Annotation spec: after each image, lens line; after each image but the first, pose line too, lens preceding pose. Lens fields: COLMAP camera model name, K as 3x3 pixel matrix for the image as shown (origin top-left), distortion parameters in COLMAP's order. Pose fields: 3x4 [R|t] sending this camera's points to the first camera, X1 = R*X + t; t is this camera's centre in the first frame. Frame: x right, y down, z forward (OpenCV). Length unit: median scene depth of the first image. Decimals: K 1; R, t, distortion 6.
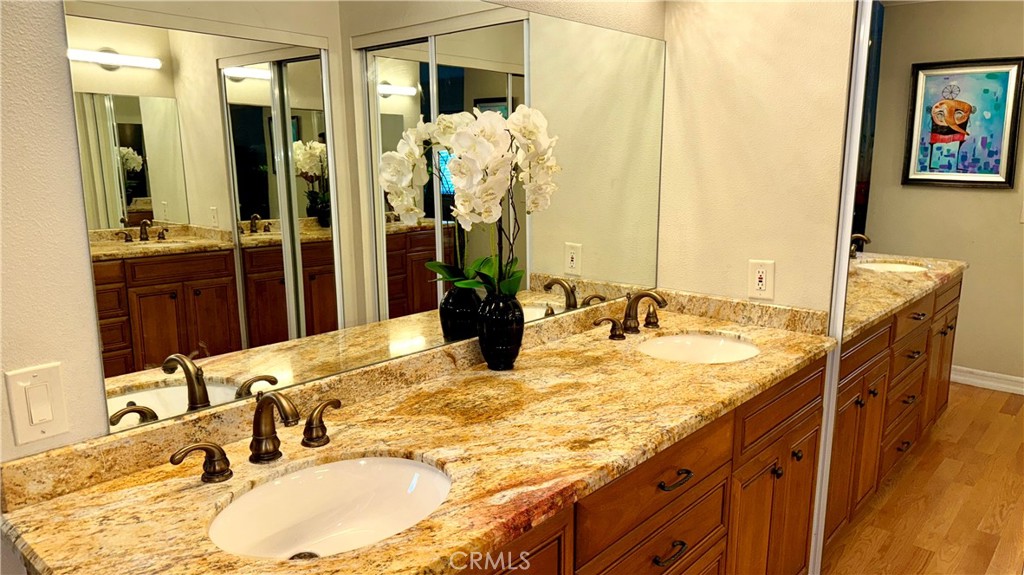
lens RADIAL K [[708.1, 0, 510.8], [0, 708.1, 291.8], [0, 0, 1]] dist [0.007018, 0.000389]
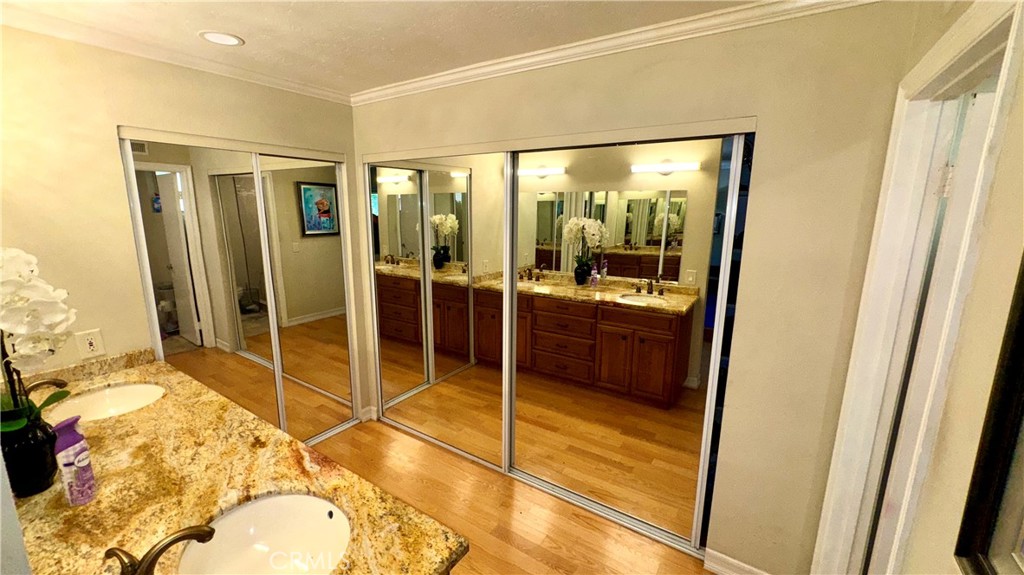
lens RADIAL K [[407.7, 0, 509.7], [0, 407.7, 288.4], [0, 0, 1]] dist [-0.003478, -0.000205]
pose [[-0.146467, -0.188937, 0.971005, -0.759010], [0.174299, 0.961304, 0.213341, -0.216760], [-0.973739, 0.200493, -0.107868, 0.387490]]
